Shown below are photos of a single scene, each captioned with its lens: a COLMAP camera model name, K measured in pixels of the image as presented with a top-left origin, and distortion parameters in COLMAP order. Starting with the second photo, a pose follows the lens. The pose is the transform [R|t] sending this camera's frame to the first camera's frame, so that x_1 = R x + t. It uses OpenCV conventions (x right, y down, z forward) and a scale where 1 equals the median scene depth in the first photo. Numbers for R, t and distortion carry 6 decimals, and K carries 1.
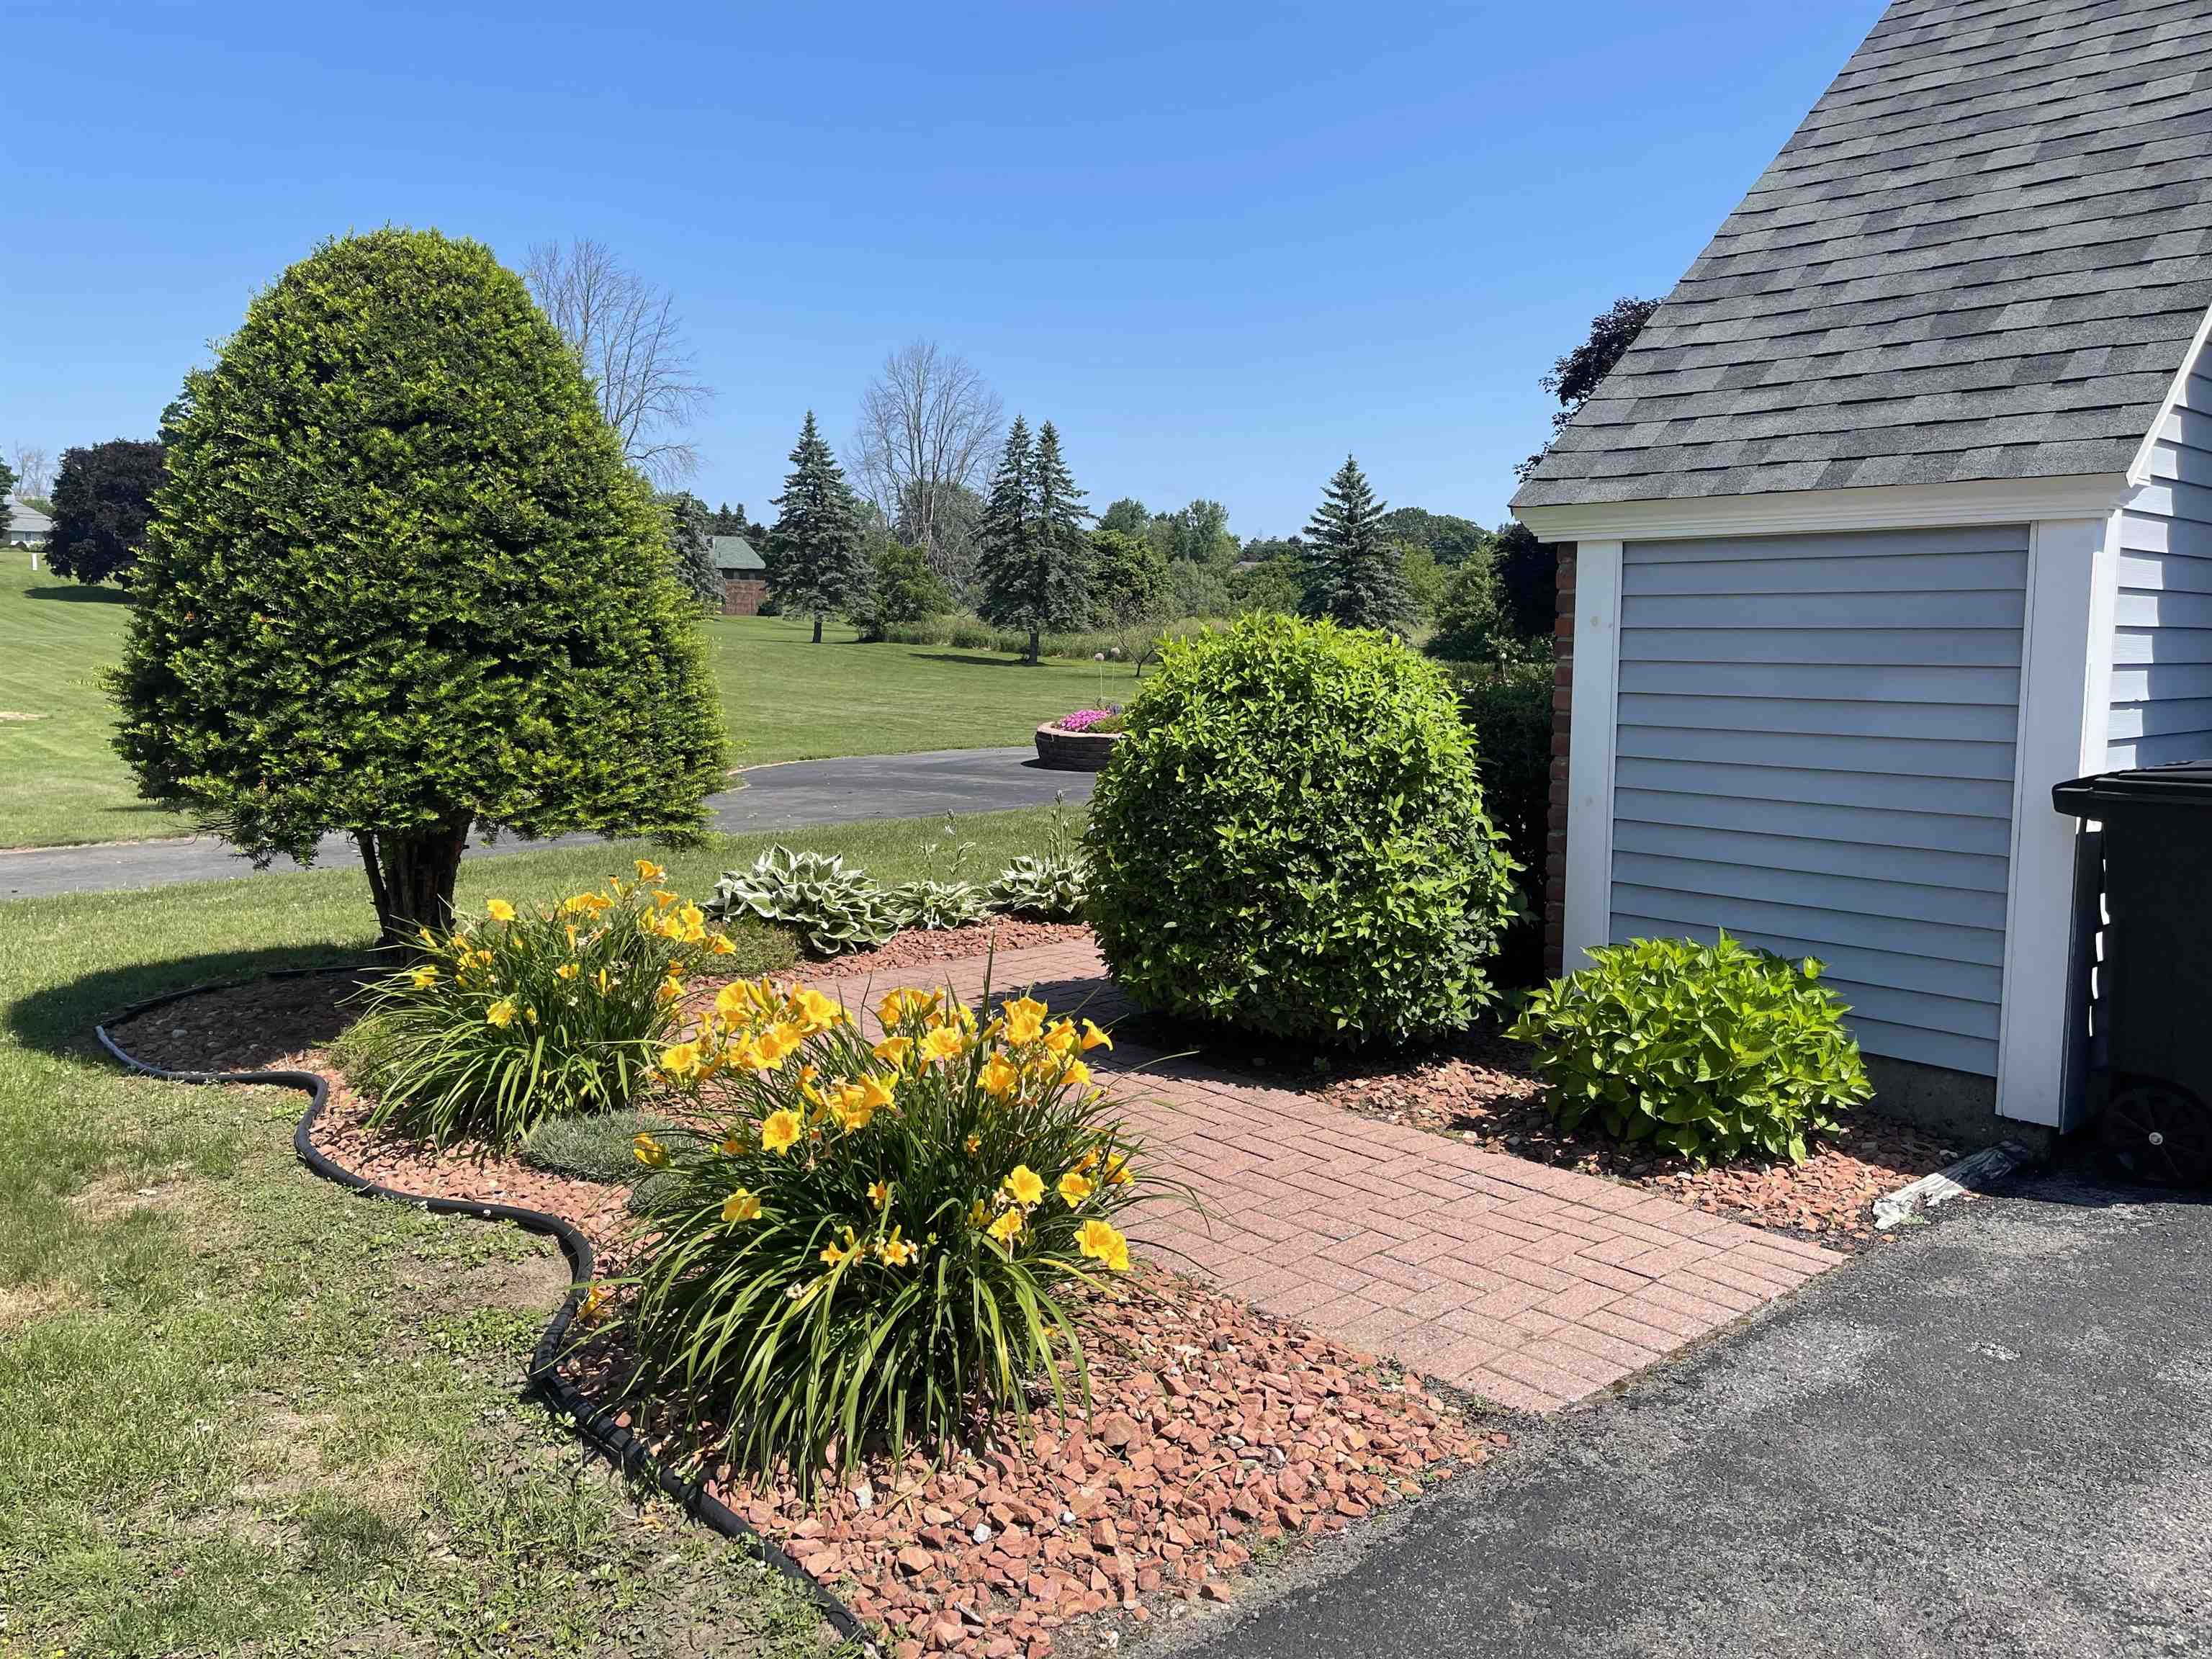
lens RADIAL K [[1685.0, 0, 1163.4], [0, 1685.0, 871.3], [0, 0, 1]] dist [0.026744, -0.045618]
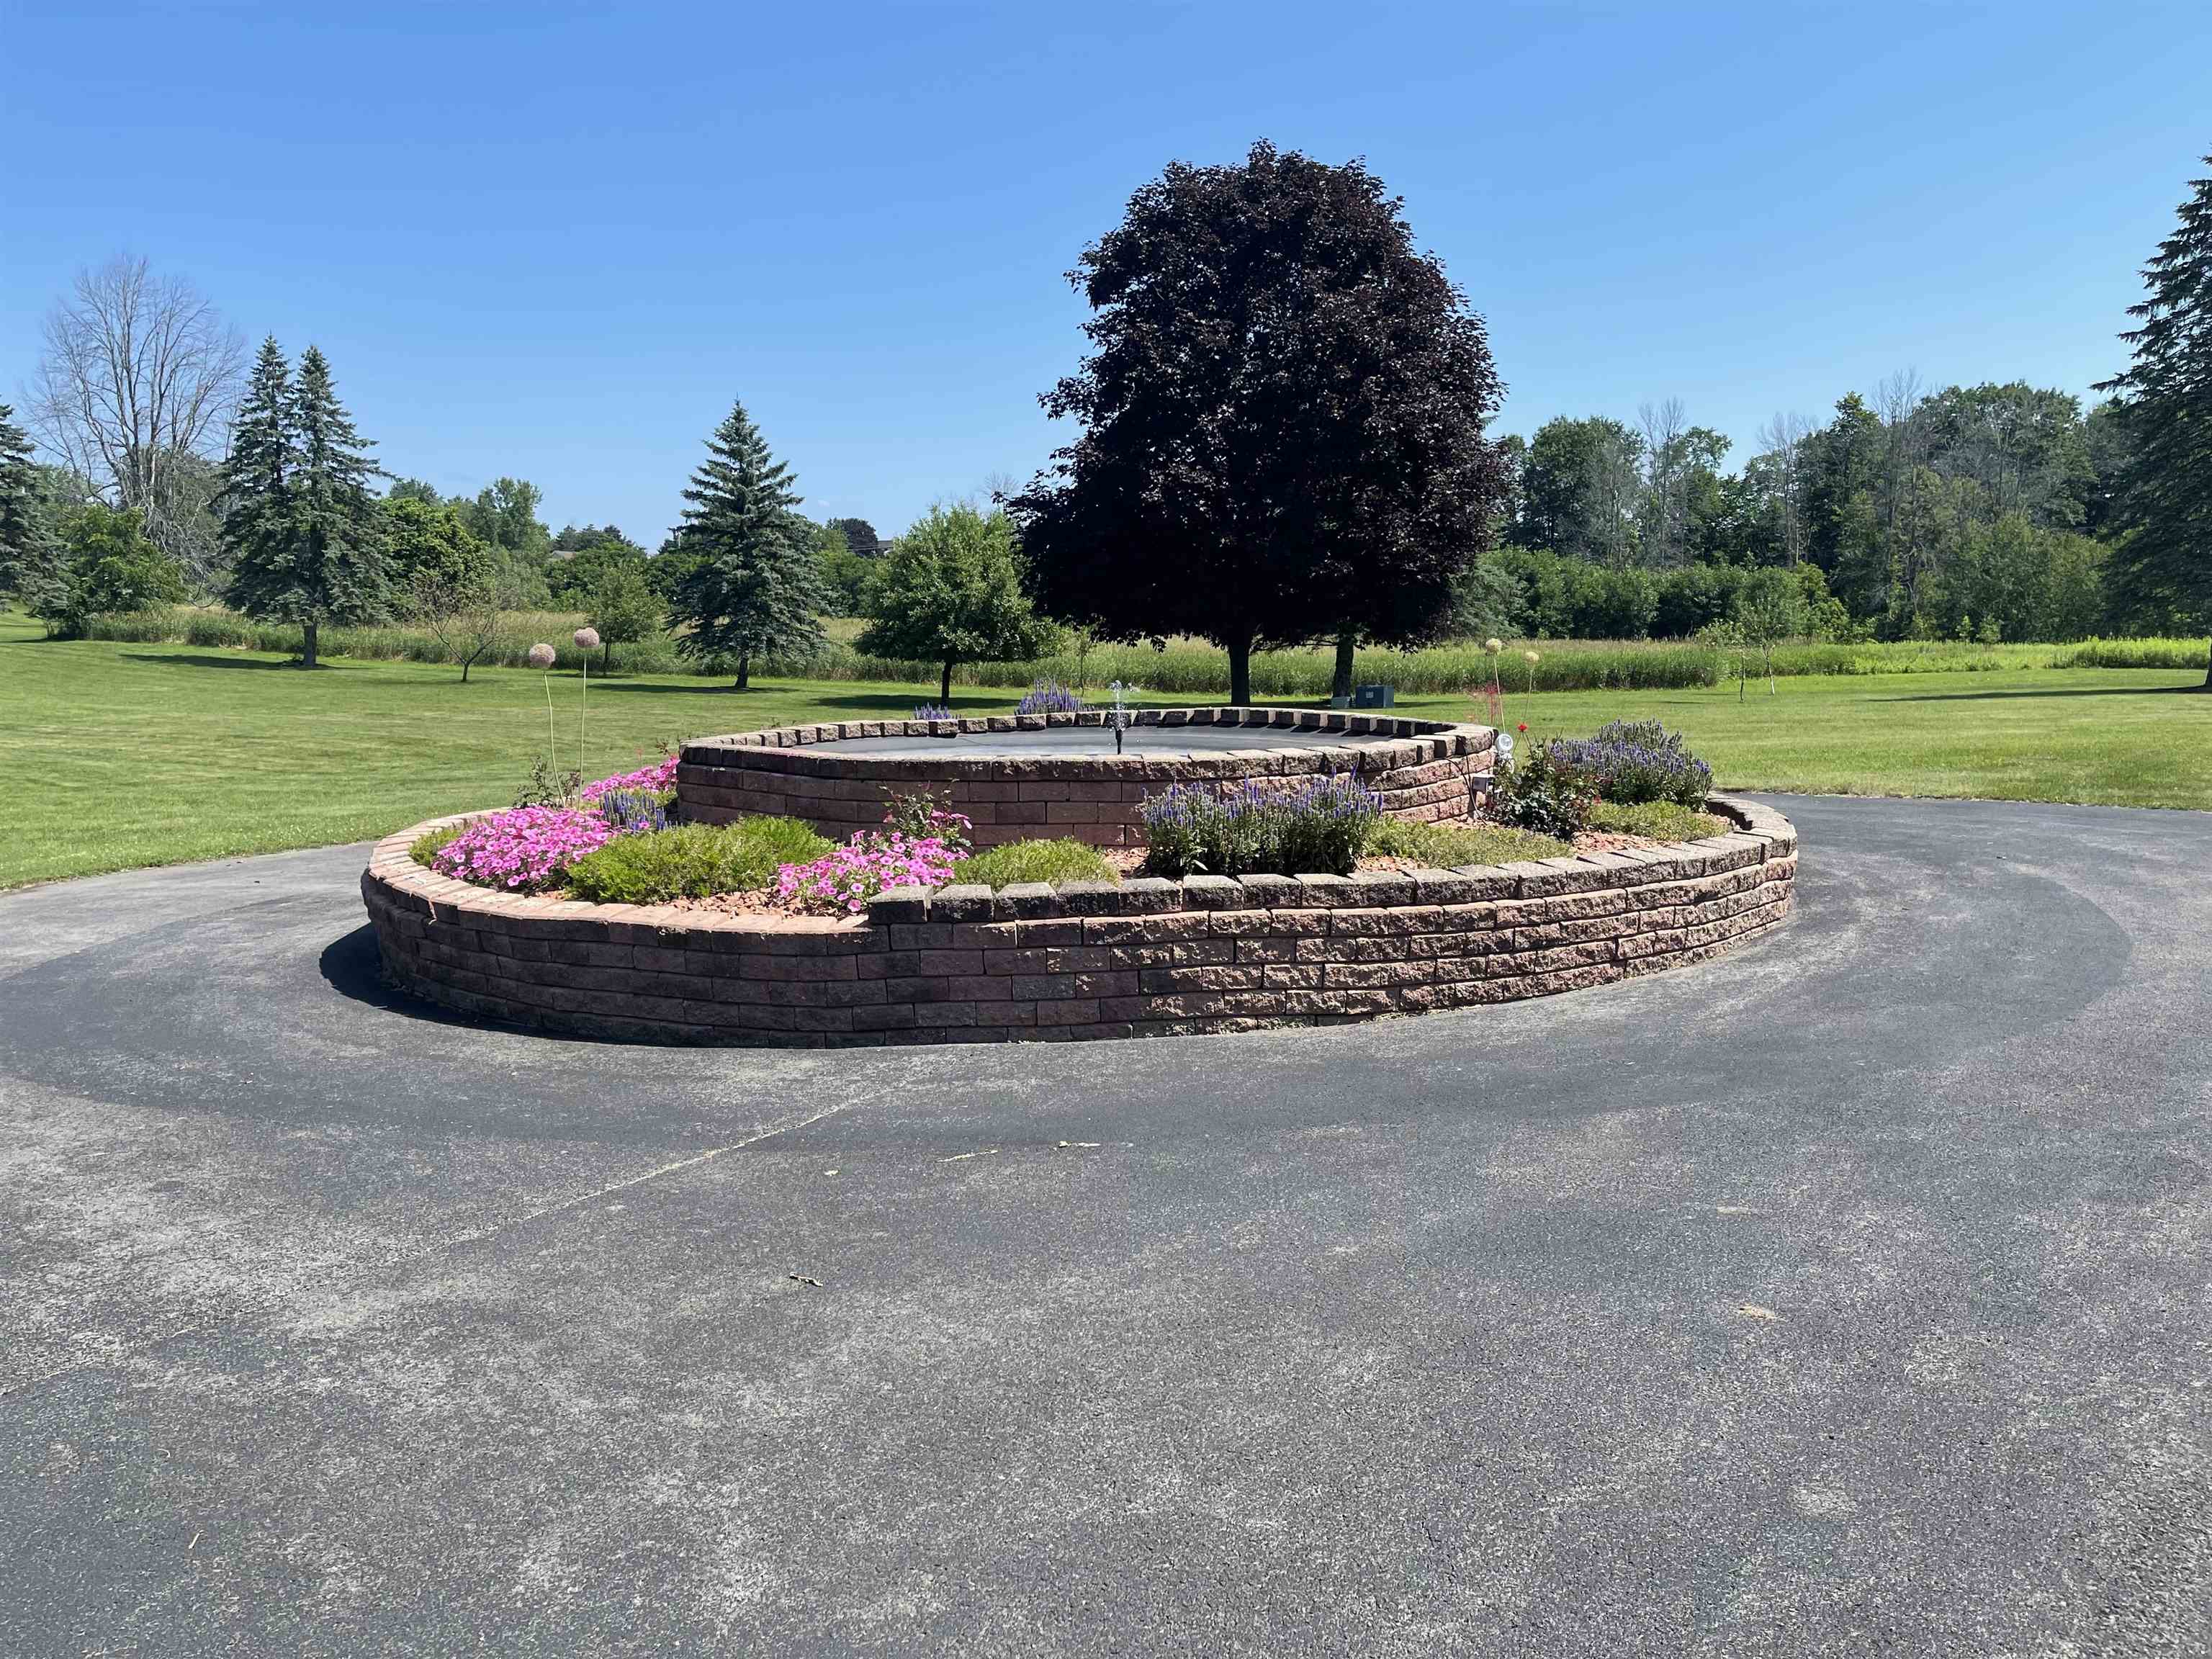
lens RADIAL K [[1685.0, 0, 1163.4], [0, 1685.0, 871.3], [0, 0, 1]] dist [0.026744, -0.045618]
pose [[0.925299, -0.057331, 0.374881, -0.012752], [0.056494, 0.998315, 0.013235, -0.019398], [-0.375008, 0.008932, 0.926979, 0.151111]]
